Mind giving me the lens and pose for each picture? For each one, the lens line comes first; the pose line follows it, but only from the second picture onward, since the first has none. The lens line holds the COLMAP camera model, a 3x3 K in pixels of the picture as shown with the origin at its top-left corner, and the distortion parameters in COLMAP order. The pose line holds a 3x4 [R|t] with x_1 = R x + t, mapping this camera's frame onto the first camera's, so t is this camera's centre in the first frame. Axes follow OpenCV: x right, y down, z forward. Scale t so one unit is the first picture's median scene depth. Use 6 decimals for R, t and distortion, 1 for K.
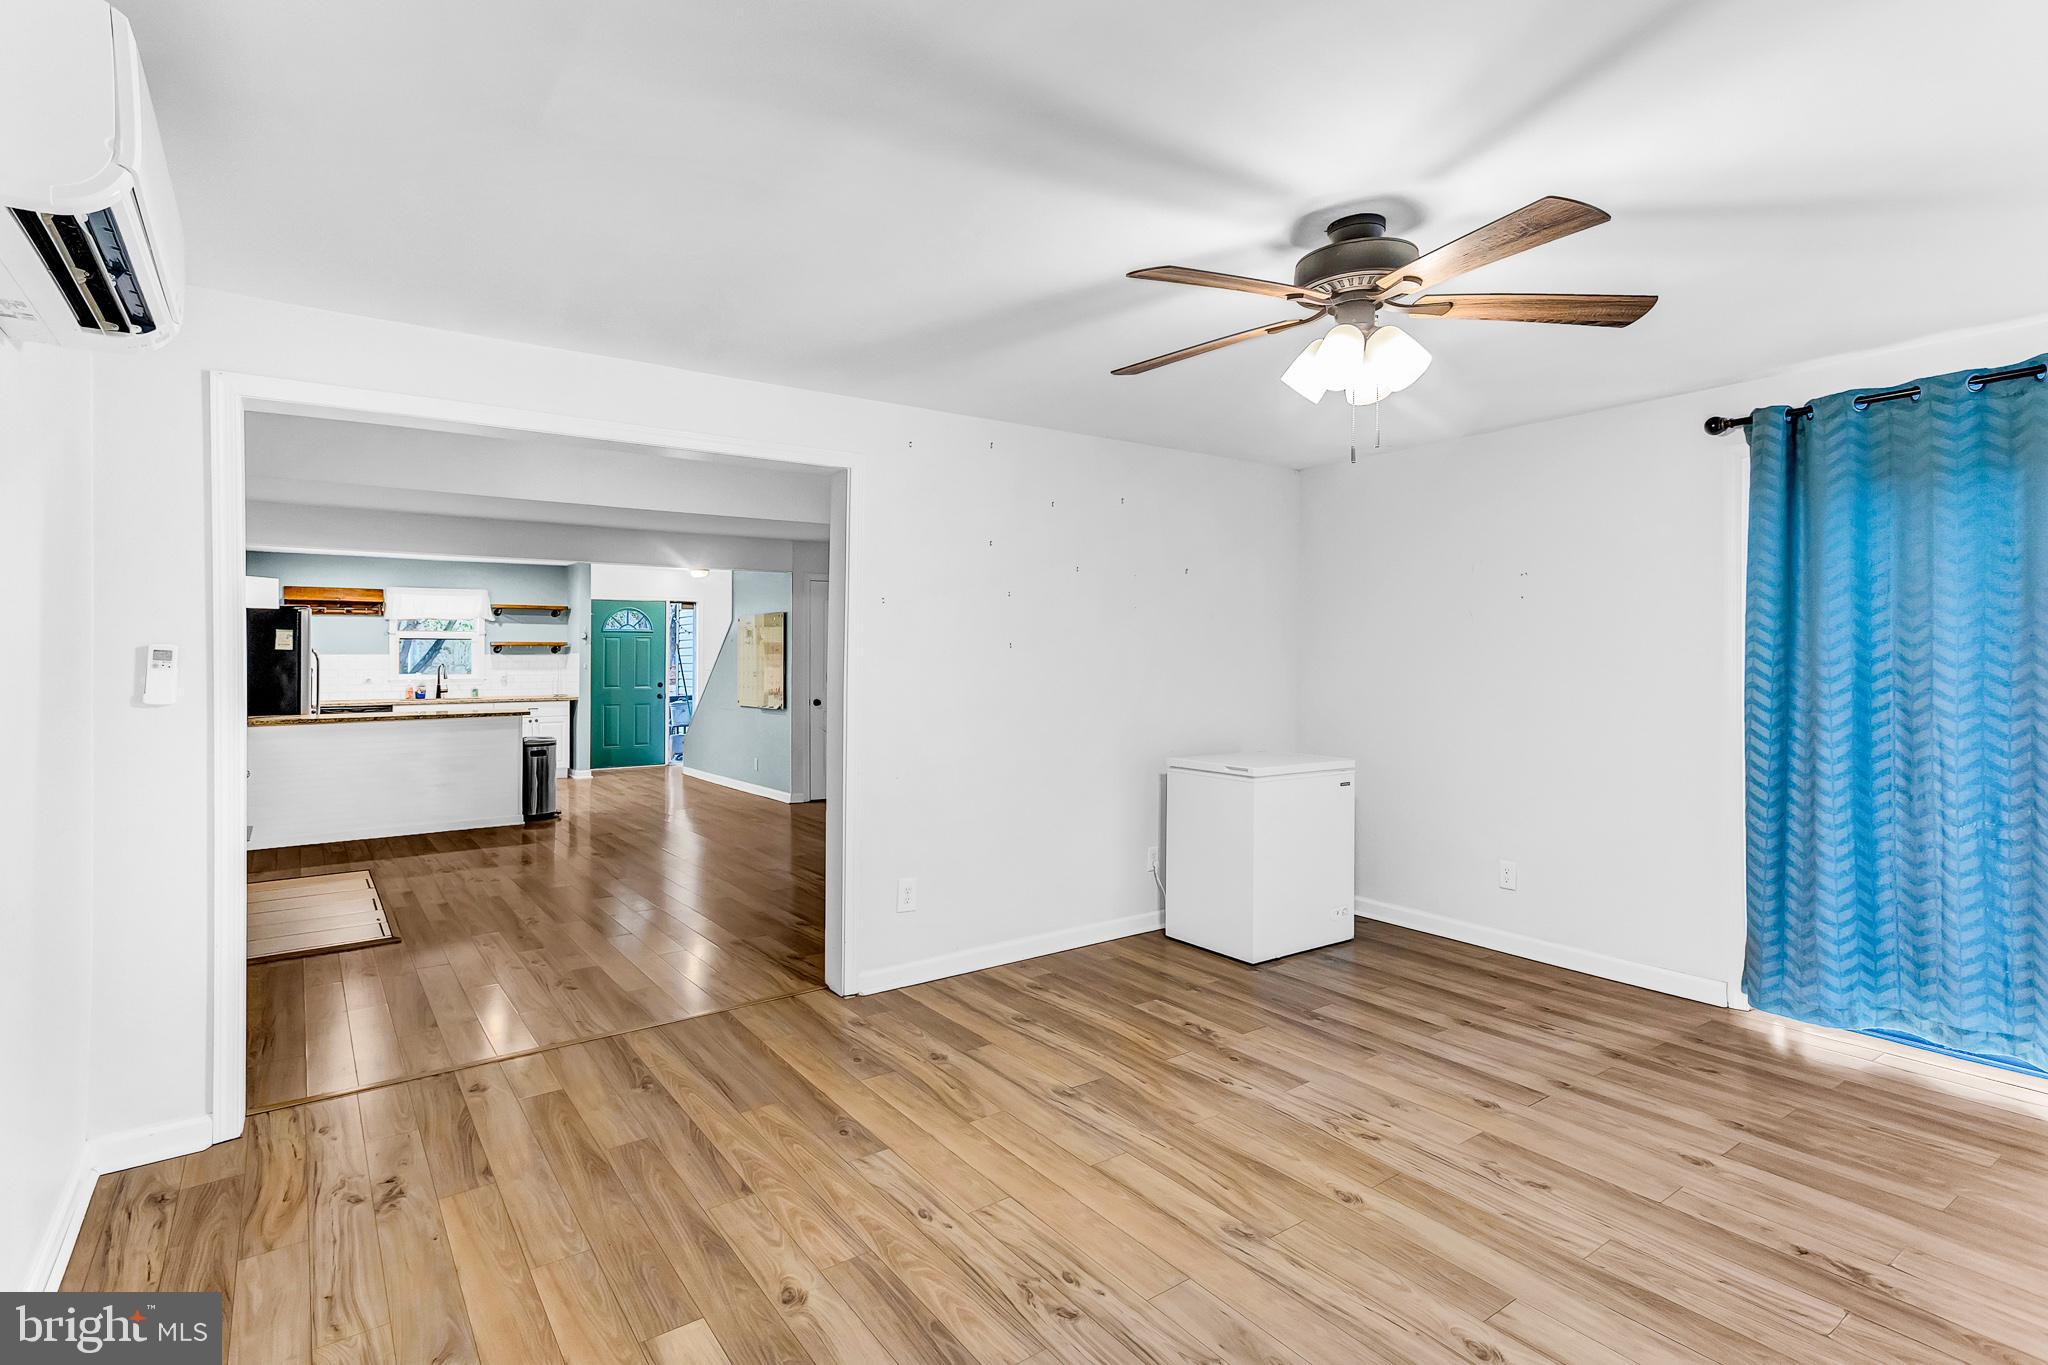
lens RADIAL K [[1006.7, 0, 998.3], [0, 1006.7, 669.8], [0, 0, 1]] dist [0.032294, 0.000548]
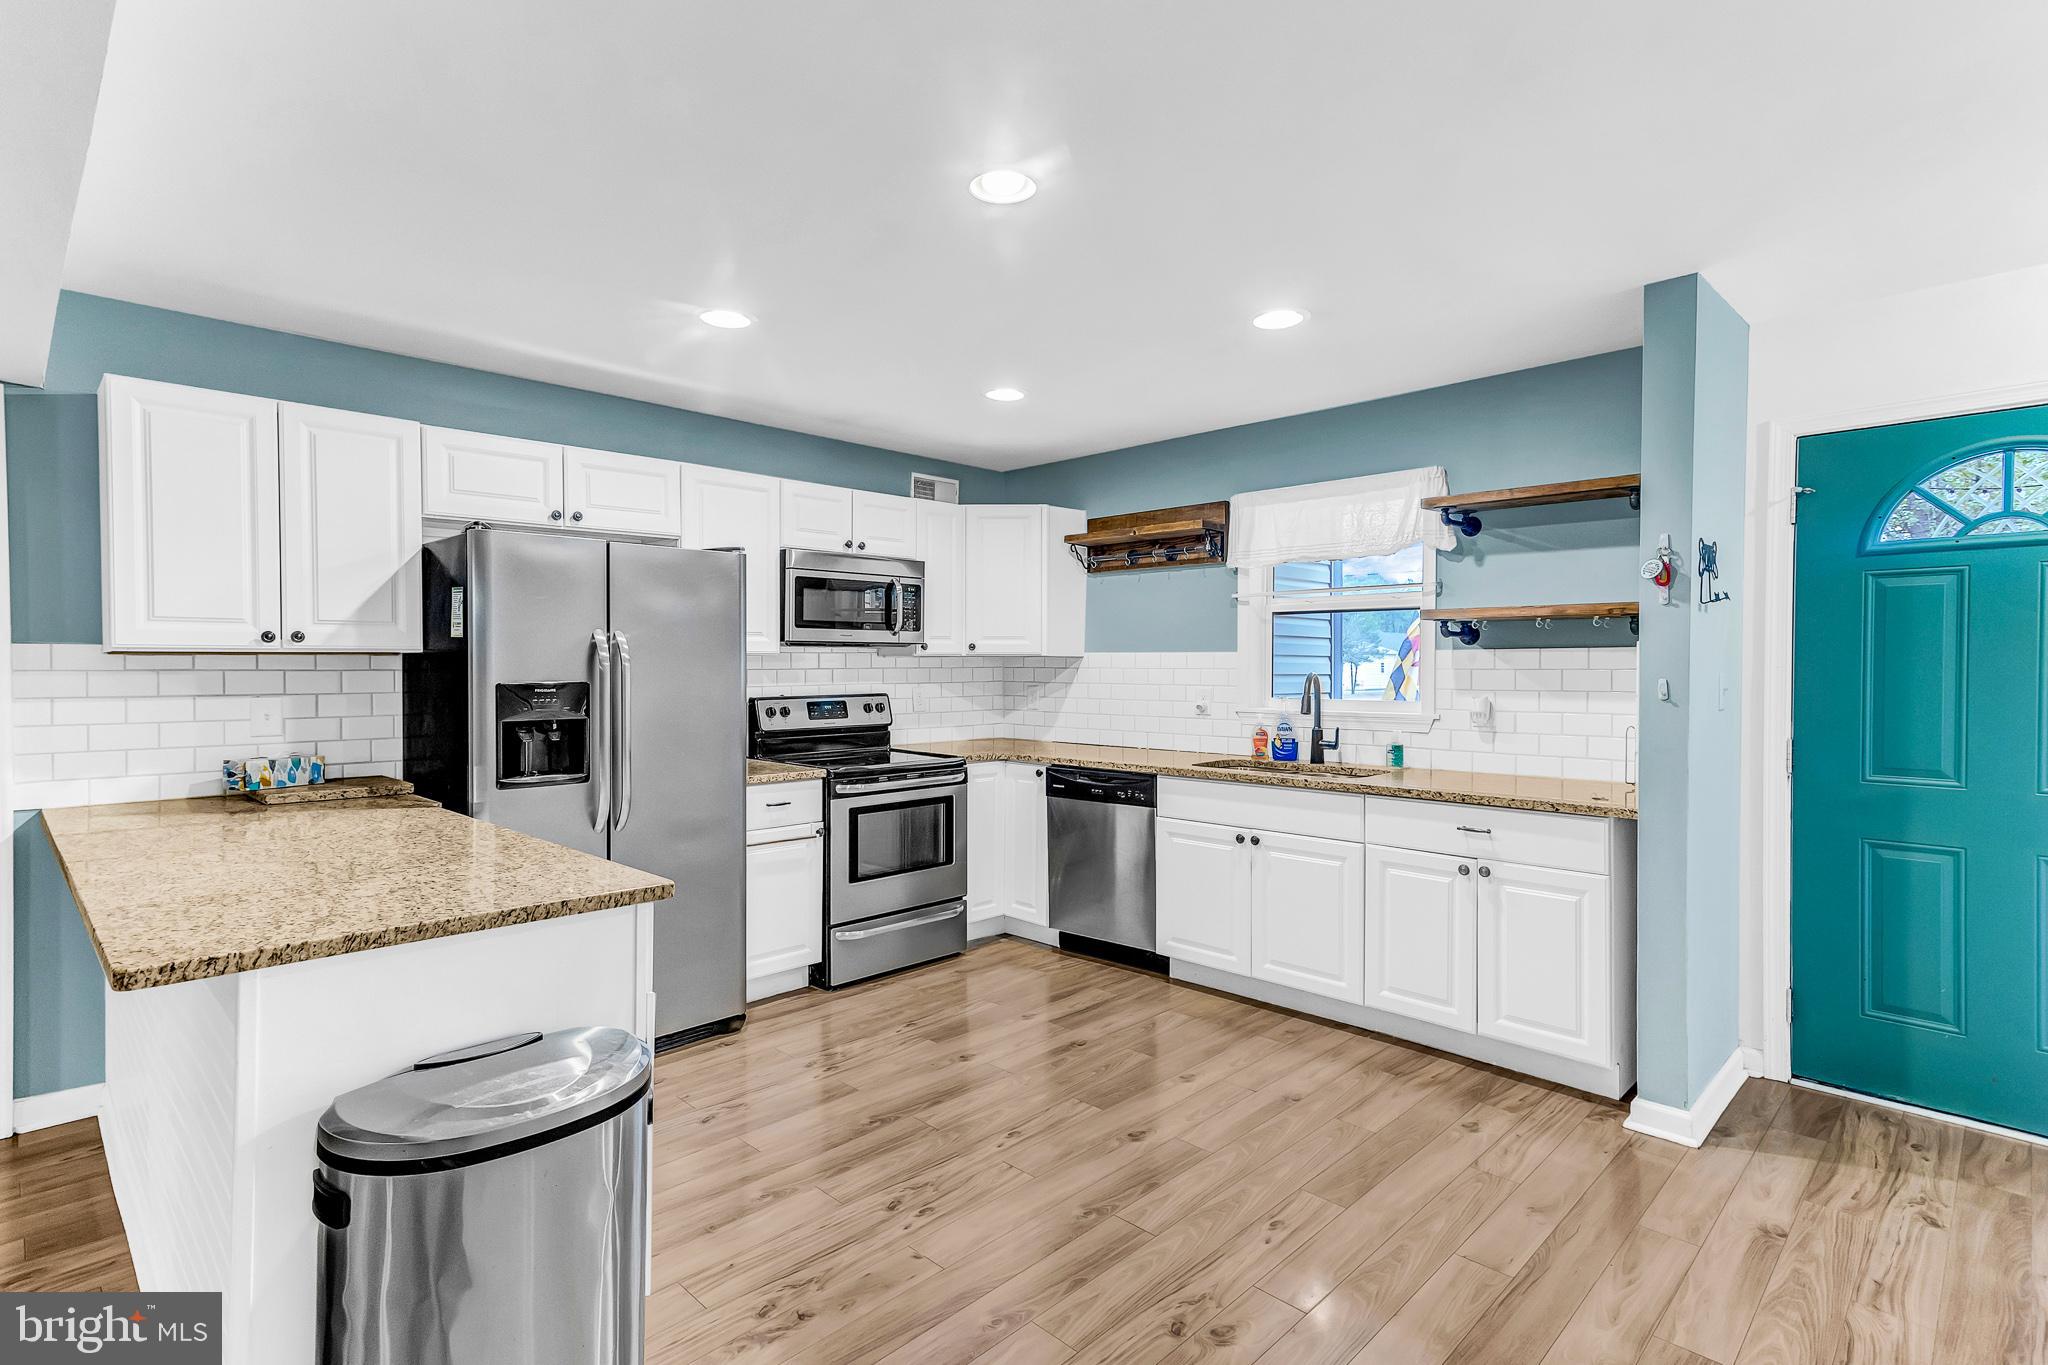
lens RADIAL K [[1006.7, 0, 1026.6], [0, 1006.7, 677.5], [0, 0, 1]] dist [0.032294, 0.000548]
pose [[0.192062, 0.017837, -0.981221, -0.556912], [-0.012745, 0.999796, 0.015681, -0.025466], [0.981300, 0.009494, 0.192250, 2.299936]]
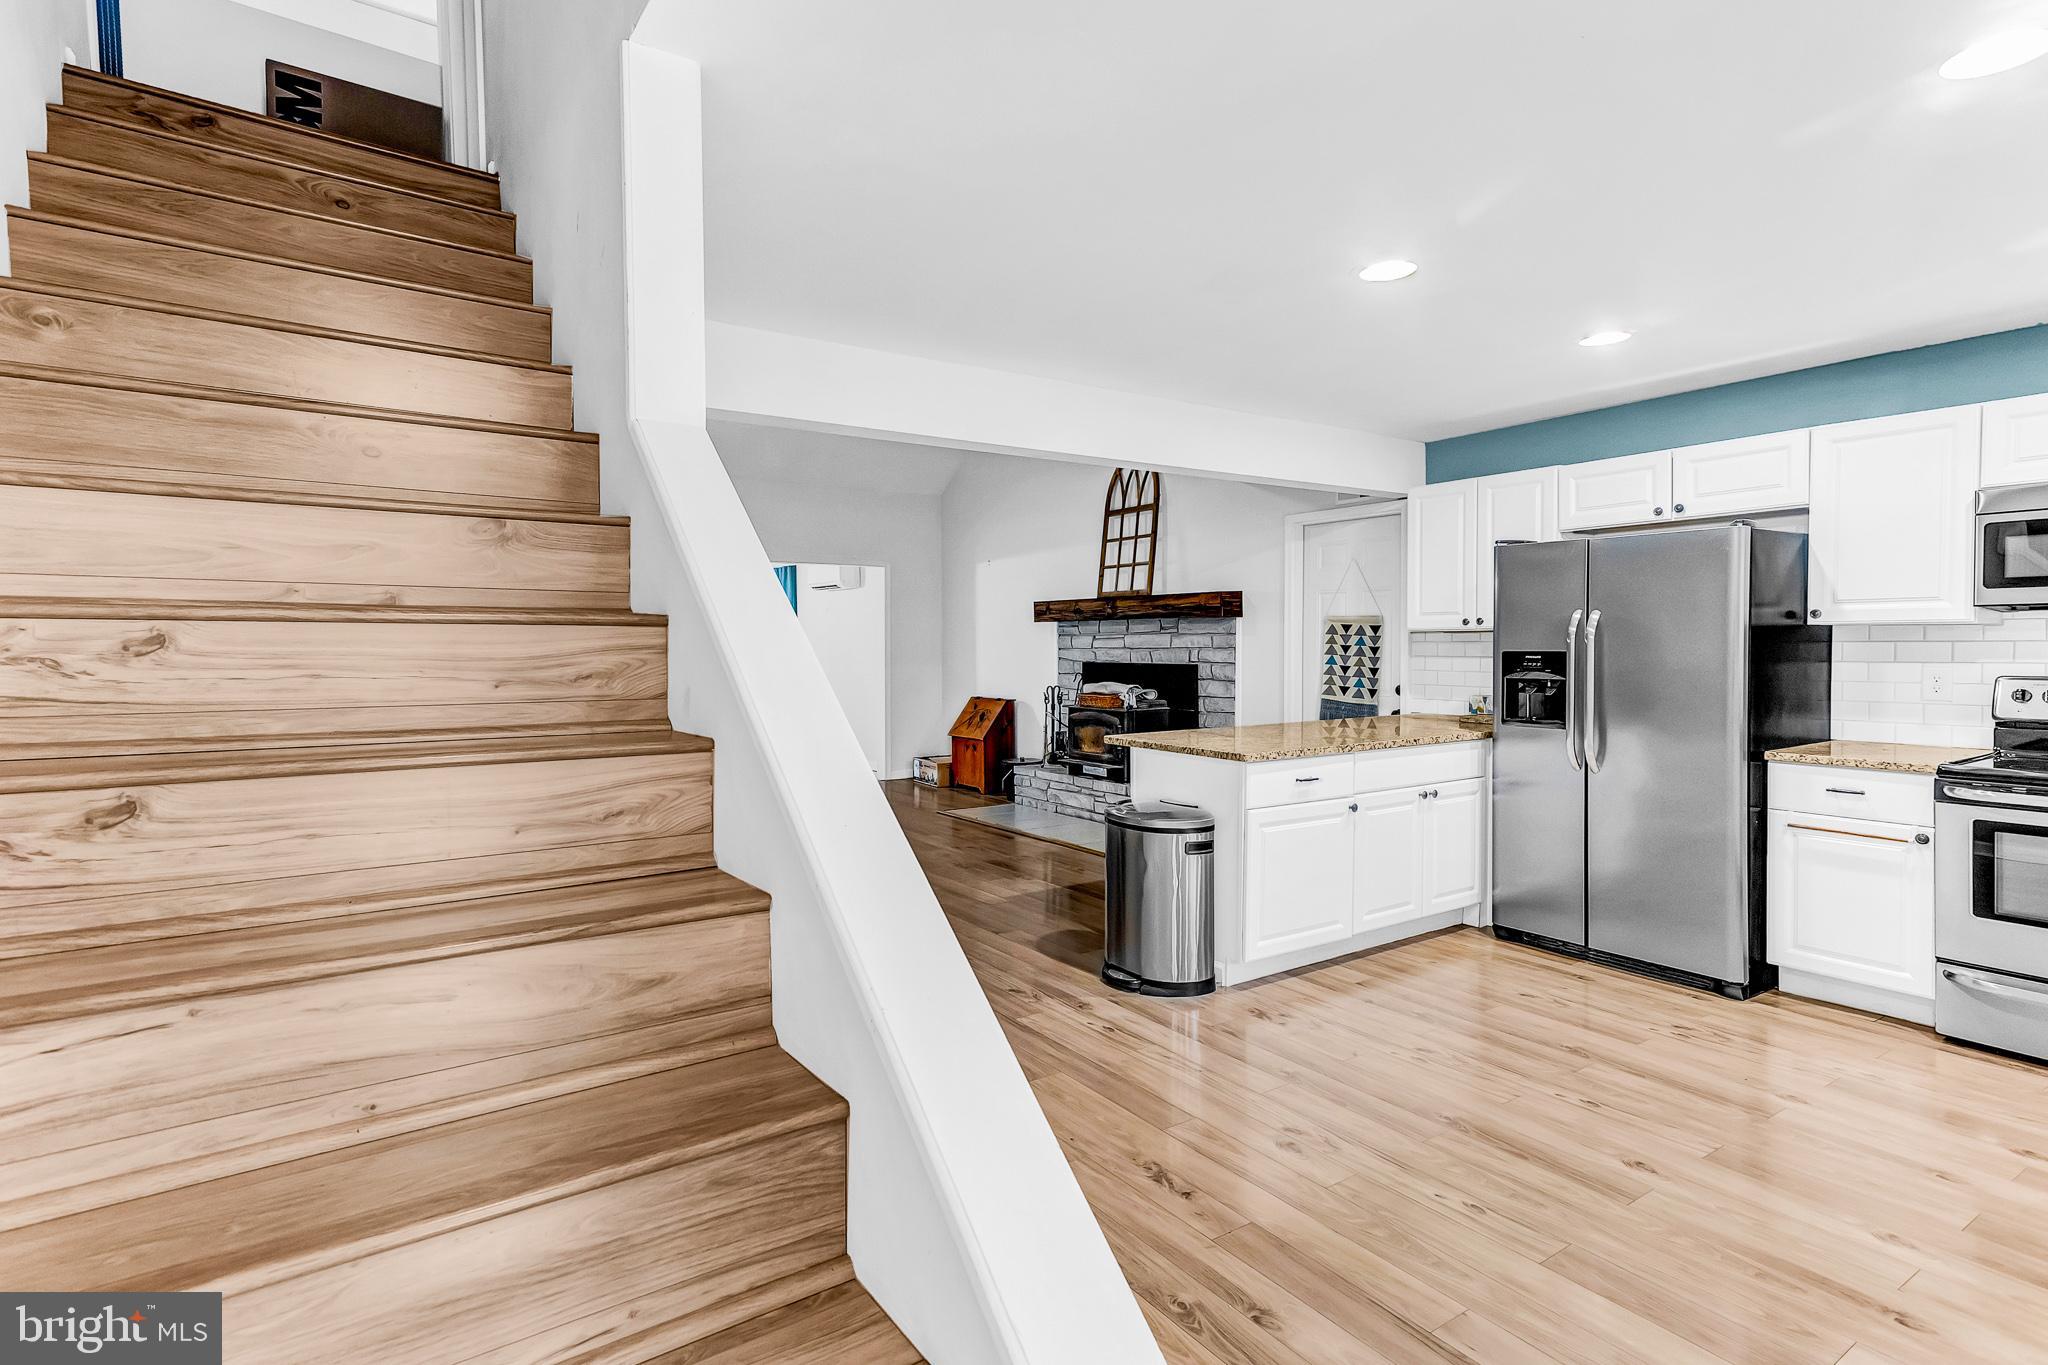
lens RADIAL K [[1006.7, 0, 987.8], [0, 1006.7, 664.2], [0, 0, 1]] dist [0.032294, 0.000548]
pose [[-0.999576, 0.009020, 0.027671, -0.845548], [0.009957, 0.999376, 0.033895, -0.032735], [-0.027348, 0.034156, -0.999042, 3.151996]]
